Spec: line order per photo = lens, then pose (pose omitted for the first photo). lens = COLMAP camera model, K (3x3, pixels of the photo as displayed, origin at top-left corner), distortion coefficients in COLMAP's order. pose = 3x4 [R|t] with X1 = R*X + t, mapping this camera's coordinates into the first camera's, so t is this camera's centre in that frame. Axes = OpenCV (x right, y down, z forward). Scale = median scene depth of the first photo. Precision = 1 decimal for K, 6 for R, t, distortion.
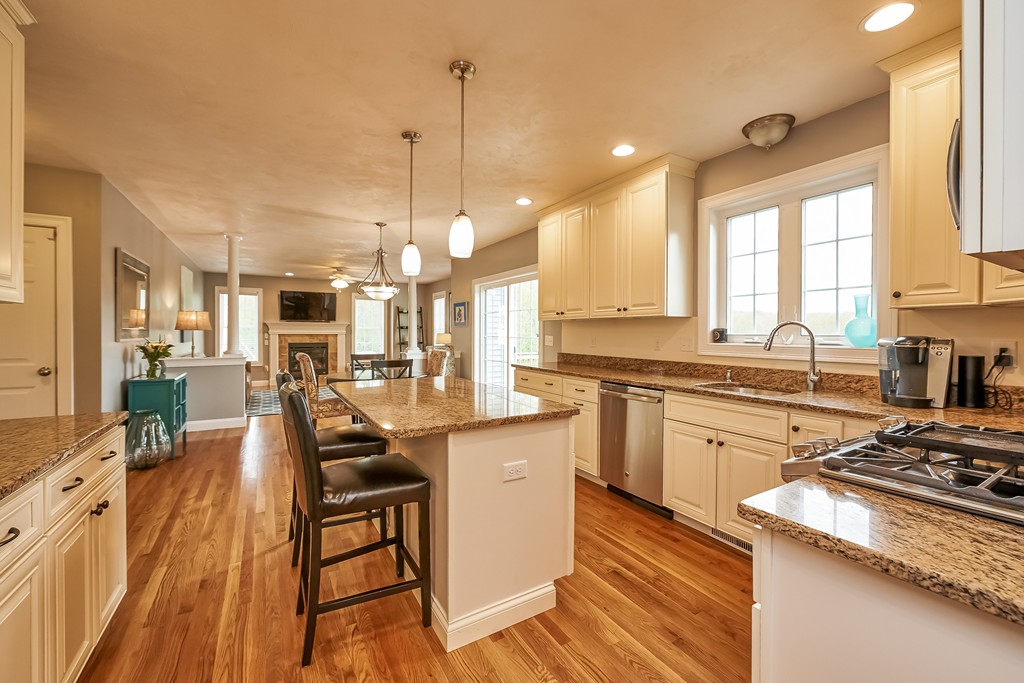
lens RADIAL K [[404.2, 0, 505.5], [0, 404.2, 339.9], [0, 0, 1]] dist [-0.007370, -0.000882]
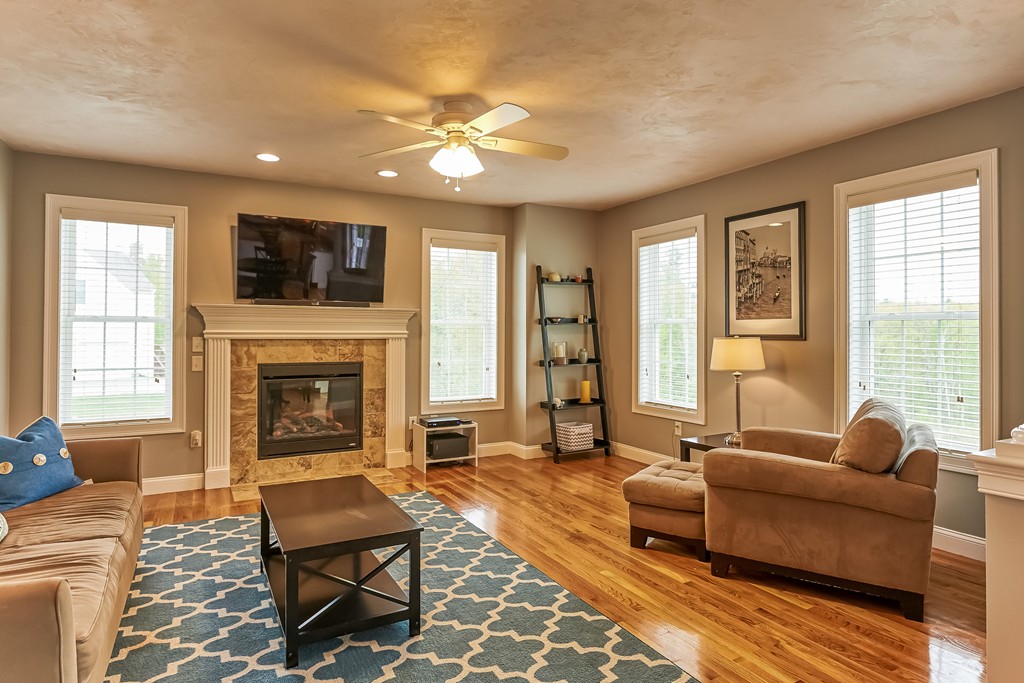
lens RADIAL K [[583.5, 0, 511.8], [0, 583.5, 333.5], [0, 0, 1]] dist [-0.000415, 0.000011]
pose [[0.999111, -0.002173, -0.042104, -0.290604], [0.001300, 0.999784, -0.020741, -0.008091], [0.042139, 0.020667, 0.998898, 0.491223]]
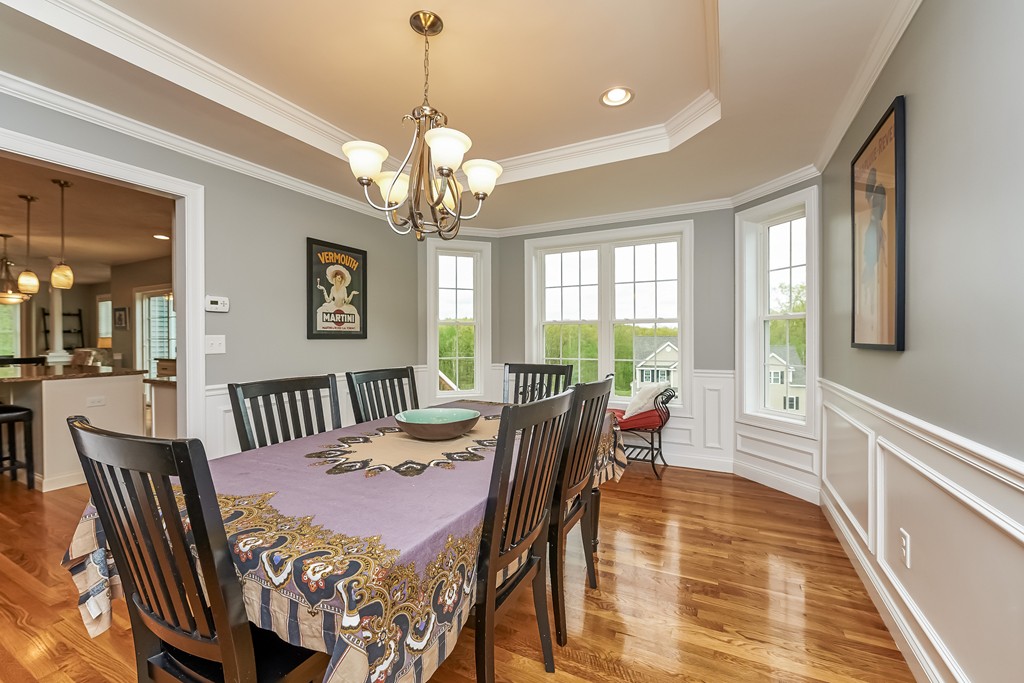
lens RADIAL K [[423.6, 0, 513.4], [0, 423.6, 340.7], [0, 0, 1]] dist [-0.000550, 0.000104]
pose [[0.850202, -0.005983, 0.526423, 0.204194], [0.015529, 0.999785, -0.013718, 0.029905], [-0.526228, 0.019838, 0.850112, -0.555293]]
